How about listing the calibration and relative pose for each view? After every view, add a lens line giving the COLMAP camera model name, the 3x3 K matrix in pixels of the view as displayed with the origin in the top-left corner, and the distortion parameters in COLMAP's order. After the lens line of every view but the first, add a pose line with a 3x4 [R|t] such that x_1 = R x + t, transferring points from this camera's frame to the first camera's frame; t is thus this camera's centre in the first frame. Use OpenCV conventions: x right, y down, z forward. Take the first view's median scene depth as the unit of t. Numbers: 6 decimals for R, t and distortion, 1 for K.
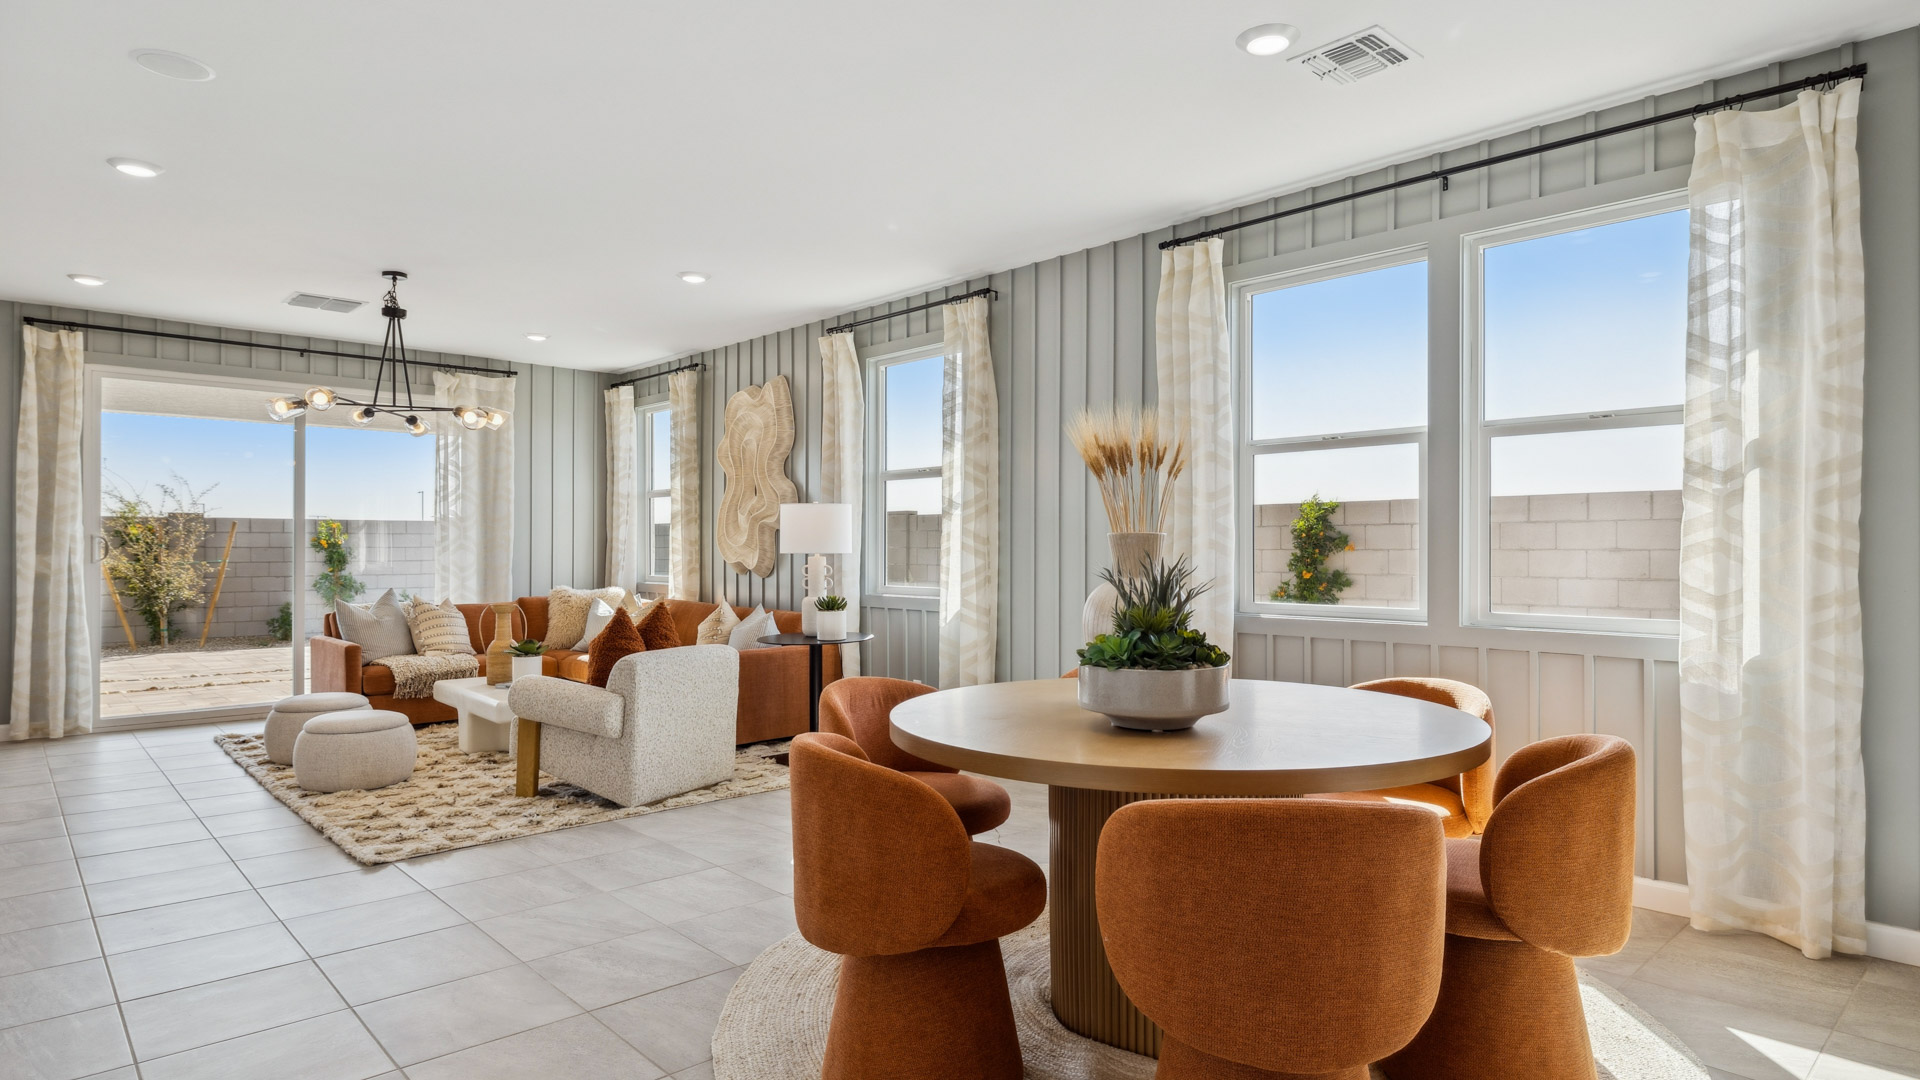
lens RADIAL K [[1052.3, 0, 962.9], [0, 1052.3, 538.1], [0, 0, 1]] dist [-0.001881, -0.001781]
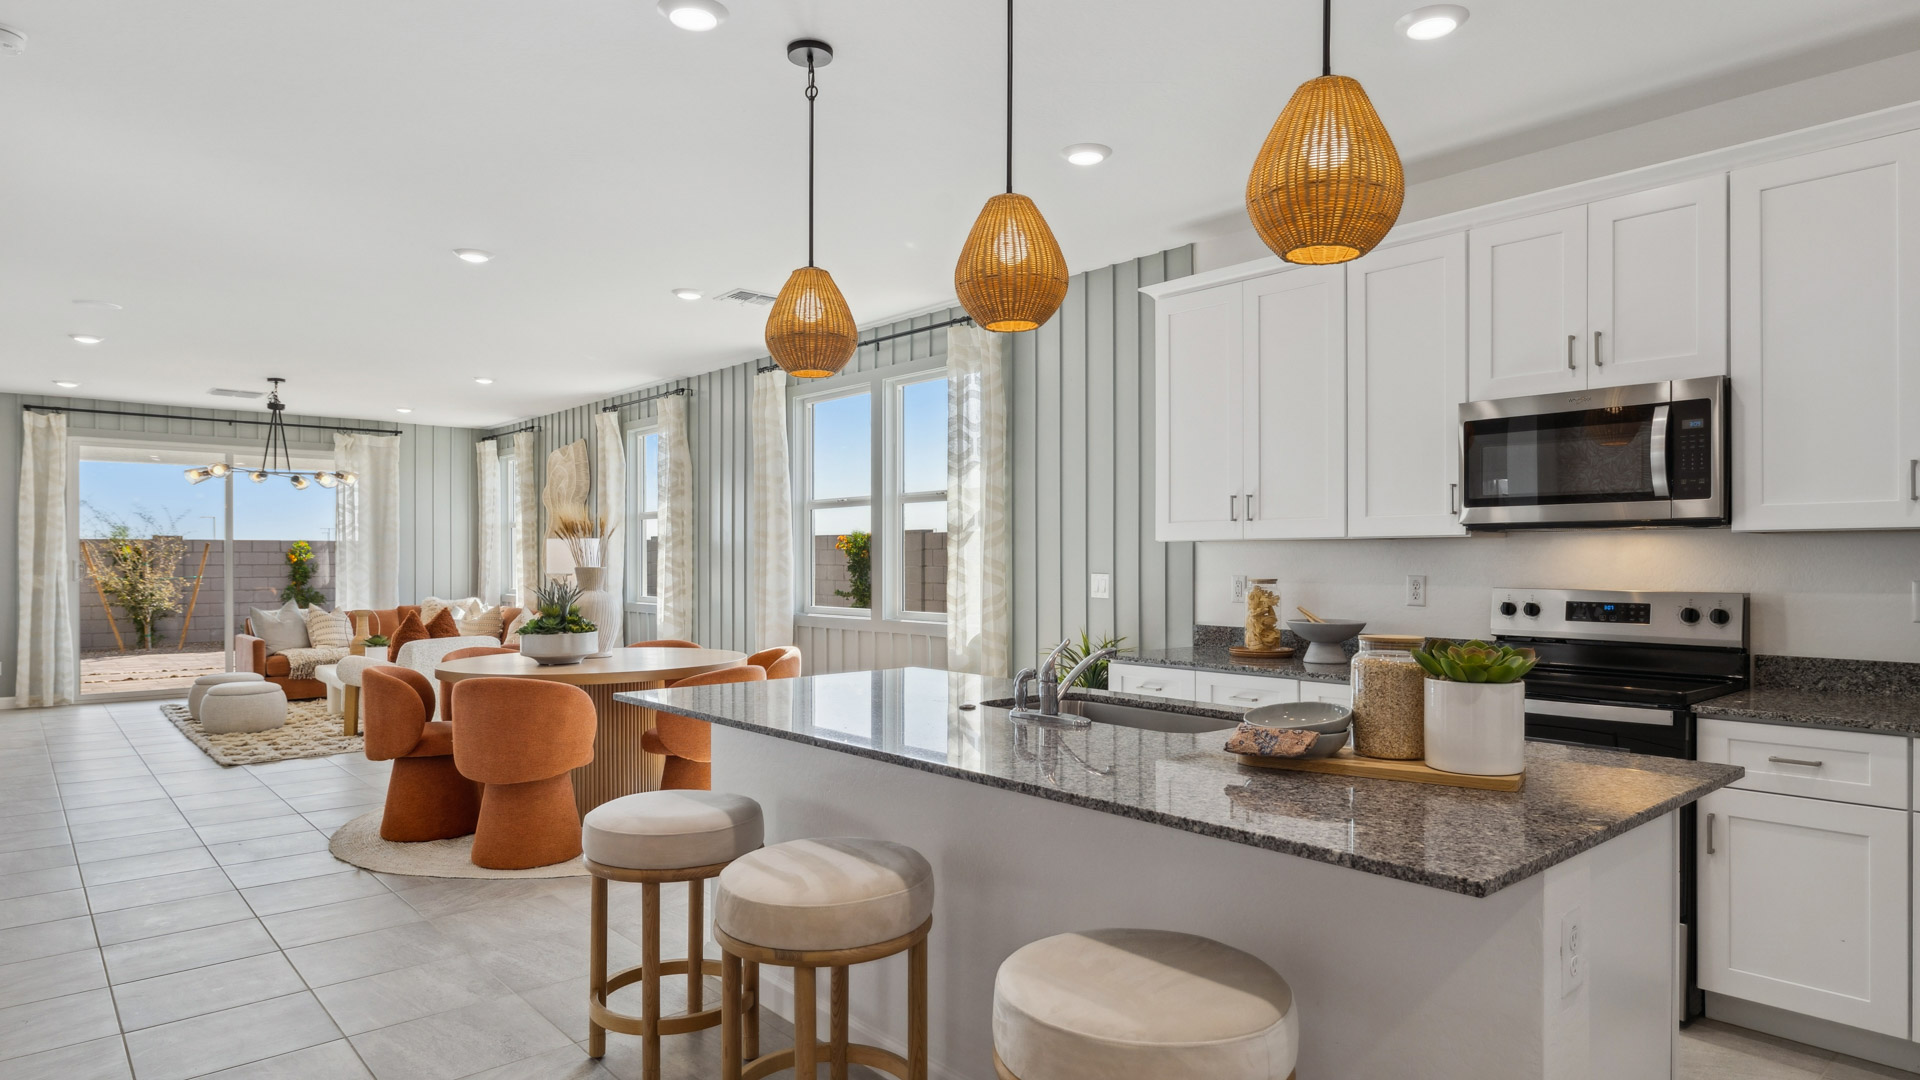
lens RADIAL K [[1093.6, 0, 971.1], [0, 1093.6, 551.4], [0, 0, 1]] dist [0.000113, -0.001307]
pose [[0.999716, -0.002569, -0.023702, 0.387946], [0.002634, 0.999993, 0.002708, -0.015948], [0.023694, -0.002770, 0.999715, -0.412117]]
